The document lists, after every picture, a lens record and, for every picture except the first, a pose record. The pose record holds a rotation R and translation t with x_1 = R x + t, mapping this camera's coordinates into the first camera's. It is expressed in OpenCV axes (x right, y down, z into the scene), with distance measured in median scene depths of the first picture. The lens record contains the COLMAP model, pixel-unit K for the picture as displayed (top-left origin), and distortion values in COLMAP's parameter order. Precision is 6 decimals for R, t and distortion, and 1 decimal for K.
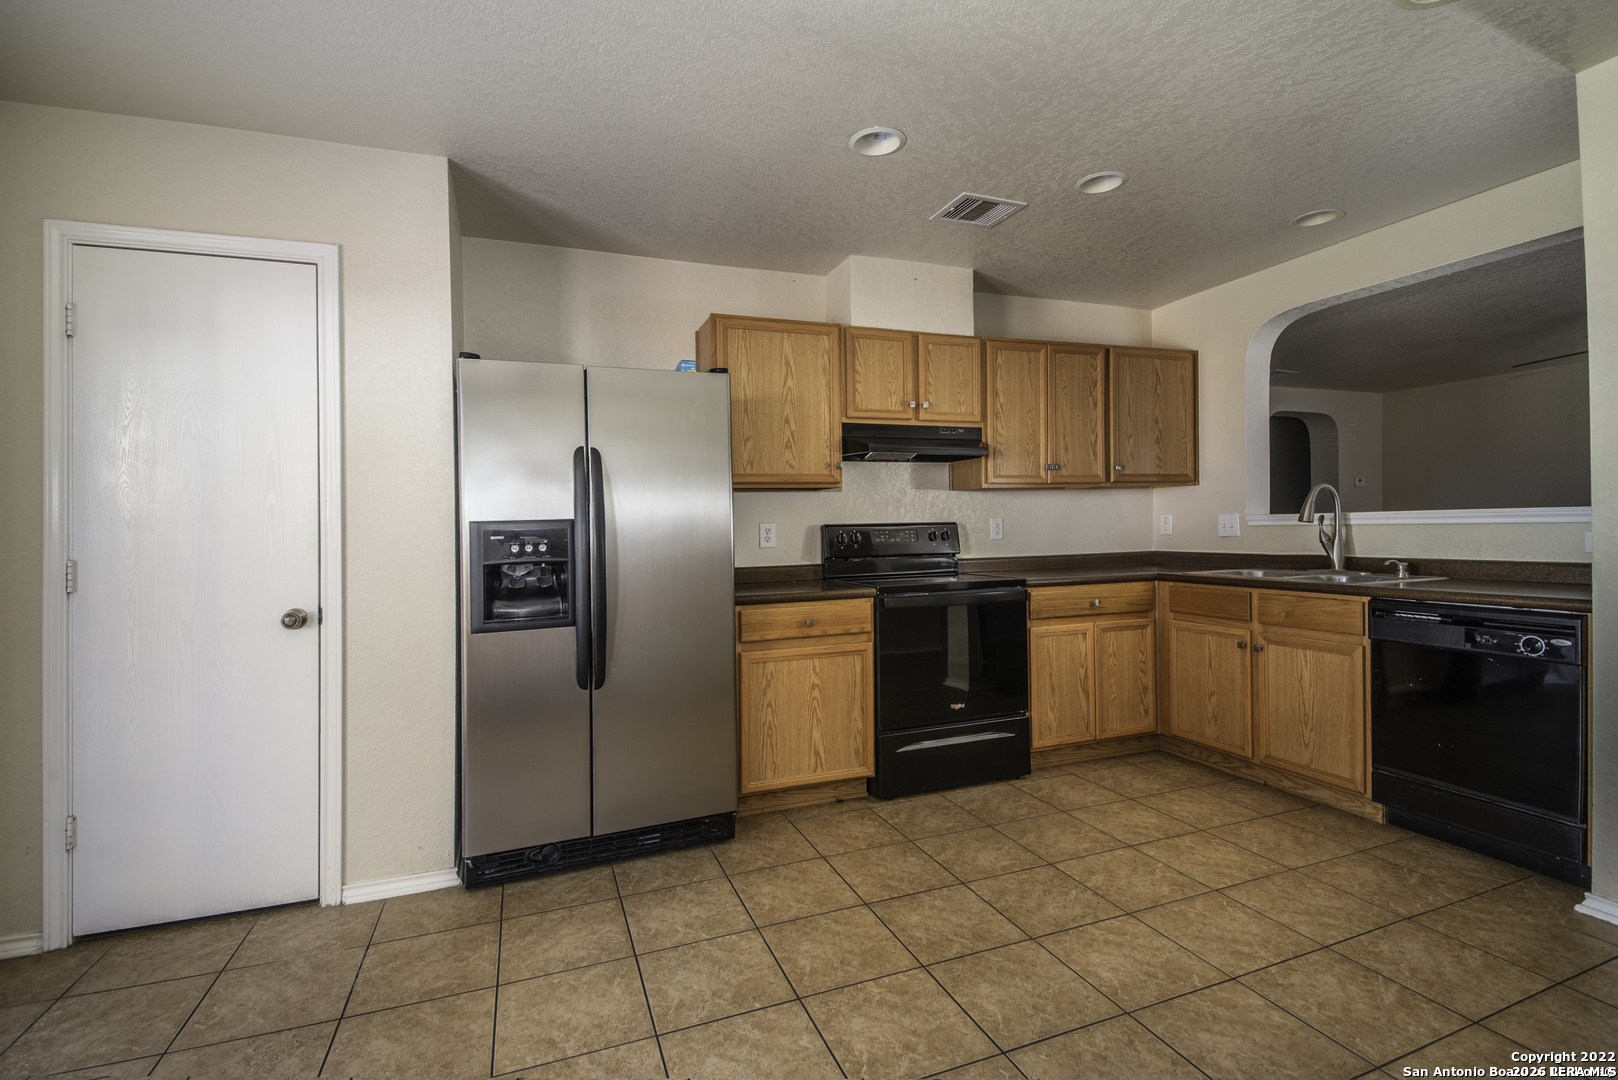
lens RADIAL K [[734.1, 0, 808.1], [0, 734.1, 552.8], [0, 0, 1]] dist [0.040146, -0.046930]
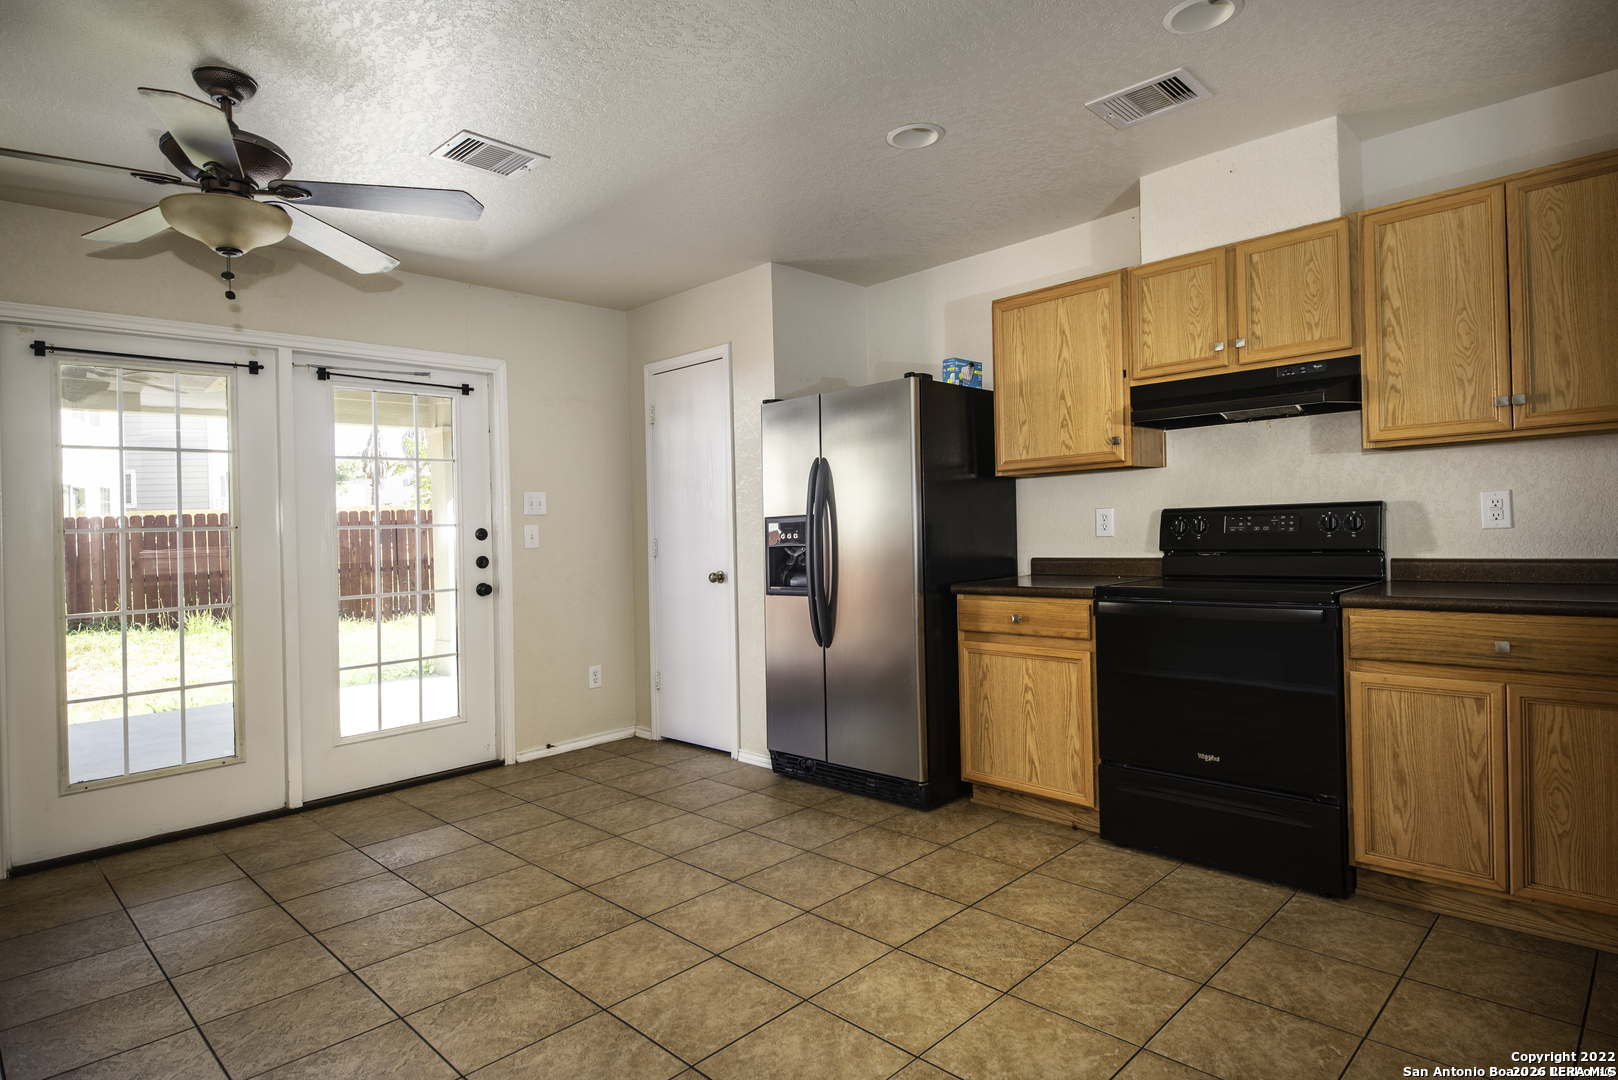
lens RADIAL K [[883.9, 0, 811.8], [0, 883.9, 555.4], [0, 0, 1]] dist [0.048709, -0.042702]
pose [[0.412676, 0.037126, -0.910121, 0.825660], [-0.006323, 0.999262, 0.037896, -0.024405], [0.910856, -0.009884, 0.412606, 0.266395]]
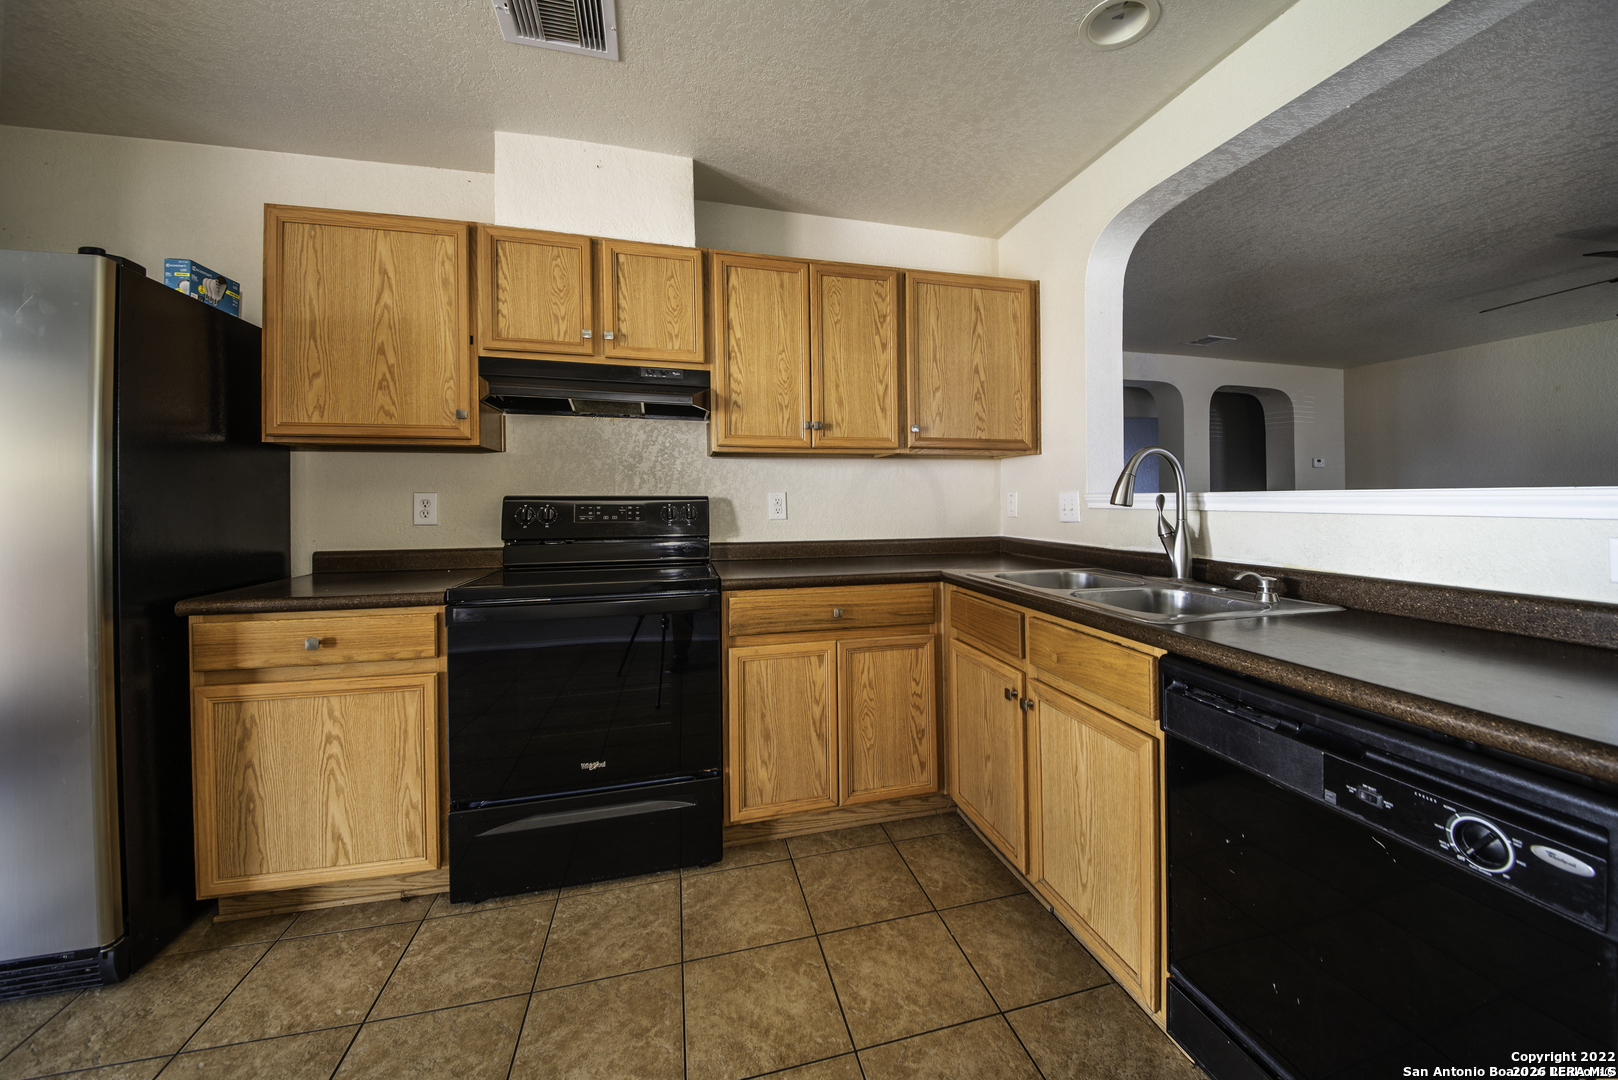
lens RADIAL K [[583.3, 0, 844.8], [0, 583.3, 507.5], [0, 0, 1]] dist [0.018937, -0.019111]
pose [[0.996236, 0.018611, -0.084660, 0.466345], [-0.020463, 0.999569, -0.021058, -0.023221], [0.084232, 0.022711, 0.996187, 0.462505]]
